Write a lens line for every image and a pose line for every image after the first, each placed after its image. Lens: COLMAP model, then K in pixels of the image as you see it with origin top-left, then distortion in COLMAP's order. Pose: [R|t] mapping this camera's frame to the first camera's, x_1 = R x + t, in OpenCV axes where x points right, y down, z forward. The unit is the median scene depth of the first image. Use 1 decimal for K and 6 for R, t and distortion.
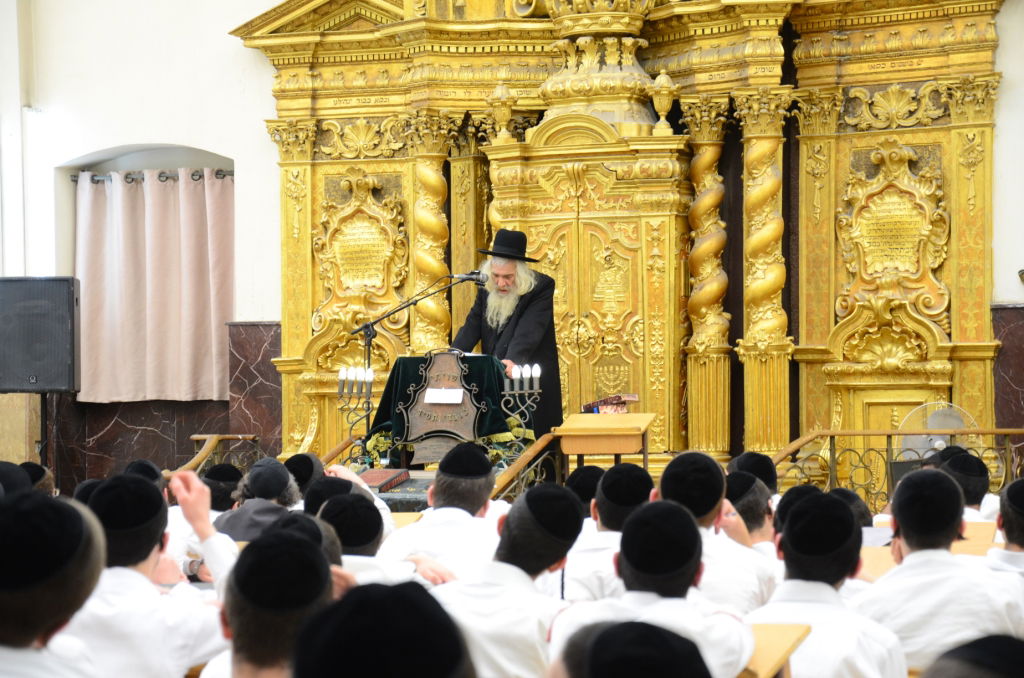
lens RADIAL K [[3188.9, 0, 514.8], [0, 3188.9, 338.6], [0, 0, 1]] dist [1.063340, 0.000000]
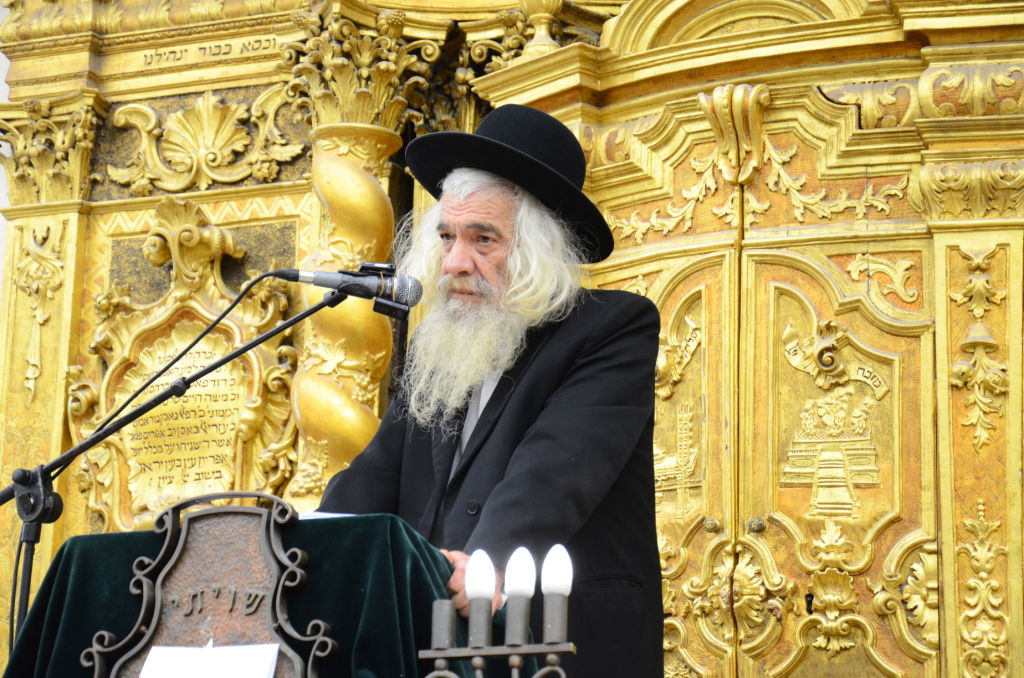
lens RADIAL K [[2939.5, 0, 503.6], [0, 2939.5, 362.8], [0, 0, 1]] dist [0.923465, 0.000000]
pose [[0.997304, 0.026177, -0.068555, 0.016577], [-0.038565, 0.981765, -0.186145, 0.034648], [0.062433, 0.188287, 0.980128, 0.689629]]
